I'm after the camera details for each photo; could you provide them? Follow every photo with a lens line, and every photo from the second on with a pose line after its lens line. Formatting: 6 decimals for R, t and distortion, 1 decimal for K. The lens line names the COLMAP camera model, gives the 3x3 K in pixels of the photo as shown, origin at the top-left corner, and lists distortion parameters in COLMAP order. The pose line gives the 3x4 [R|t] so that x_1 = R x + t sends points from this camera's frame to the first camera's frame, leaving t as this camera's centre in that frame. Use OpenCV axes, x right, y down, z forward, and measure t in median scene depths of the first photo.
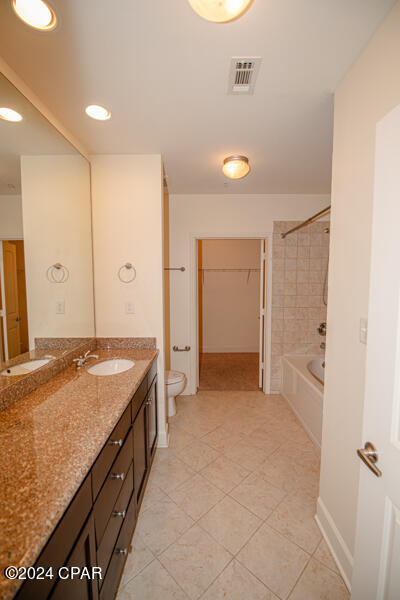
lens RADIAL K [[261.6, 0, 202.6], [0, 261.6, 299.1], [0, 0, 1]] dist [0.000836, -0.011333]
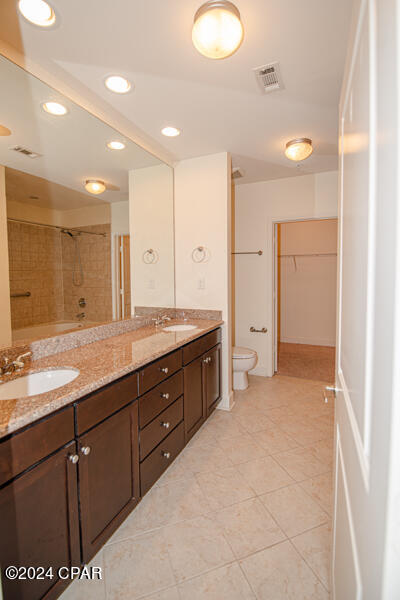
lens RADIAL K [[279.5, 0, 198.6], [0, 279.5, 286.1], [0, 0, 1]] dist [-0.002314, -0.000527]
pose [[0.908119, 0.013084, -0.418508, 0.173156], [-0.025356, 0.999396, -0.023776, 0.051854], [0.417944, 0.032203, 0.907902, -0.108220]]
